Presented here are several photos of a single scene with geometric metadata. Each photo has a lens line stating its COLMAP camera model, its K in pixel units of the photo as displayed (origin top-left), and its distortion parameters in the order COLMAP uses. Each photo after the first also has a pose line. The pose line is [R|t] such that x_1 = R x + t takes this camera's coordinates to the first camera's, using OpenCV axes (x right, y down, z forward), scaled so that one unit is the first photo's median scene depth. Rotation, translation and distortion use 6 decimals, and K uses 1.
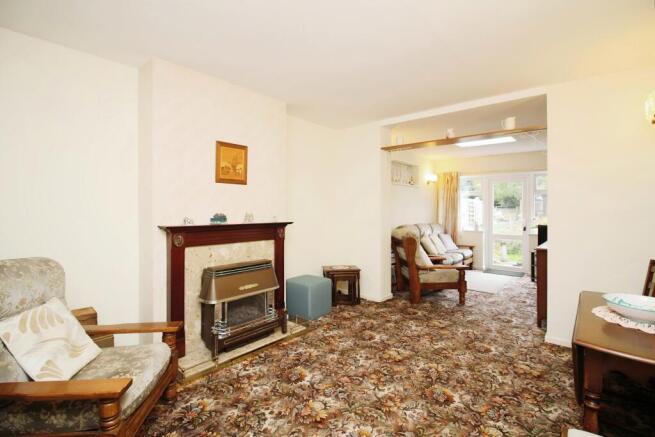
lens RADIAL K [[306.5, 0, 327.1], [0, 306.5, 215.5], [0, 0, 1]] dist [-0.015626, -0.001985]
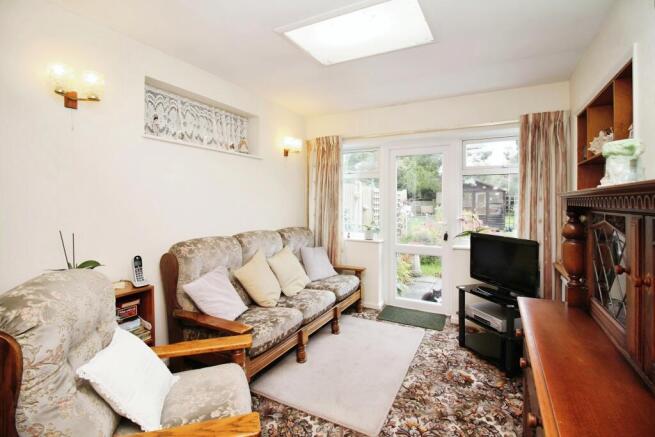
lens RADIAL K [[306.5, 0, 327.6], [0, 306.5, 213.8], [0, 0, 1]] dist [-0.015626, -0.001985]
pose [[0.974891, -0.008609, 0.222515, 0.288946], [0.004518, 0.999811, 0.018887, -0.009650], [-0.222636, -0.017407, 0.974746, 0.463999]]
